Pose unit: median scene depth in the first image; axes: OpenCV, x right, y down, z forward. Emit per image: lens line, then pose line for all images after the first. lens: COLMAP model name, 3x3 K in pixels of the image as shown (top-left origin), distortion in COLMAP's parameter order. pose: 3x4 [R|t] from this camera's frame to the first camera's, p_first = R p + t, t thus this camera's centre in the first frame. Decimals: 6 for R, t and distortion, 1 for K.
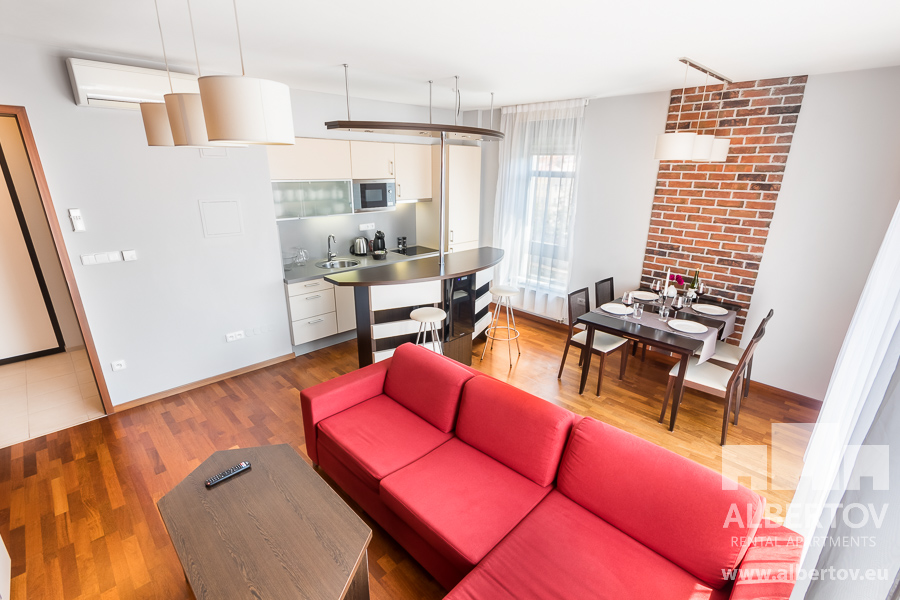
lens RADIAL K [[413.1, 0, 449.2], [0, 413.1, 303.4], [0, 0, 1]] dist [0.003383, 0.000219]
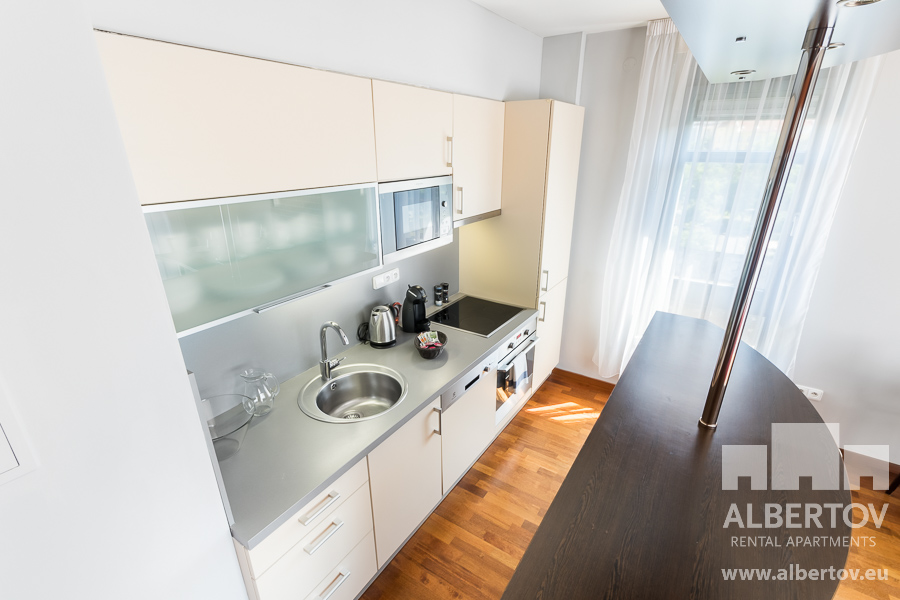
lens RADIAL K [[413.1, 0, 450.0], [0, 413.1, 302.6], [0, 0, 1]] dist [0.003383, 0.000219]
pose [[0.977667, -0.087546, 0.191056, -0.227858], [0.079334, 0.995582, 0.050231, -0.182351], [-0.194609, -0.033952, 0.980293, 0.543174]]
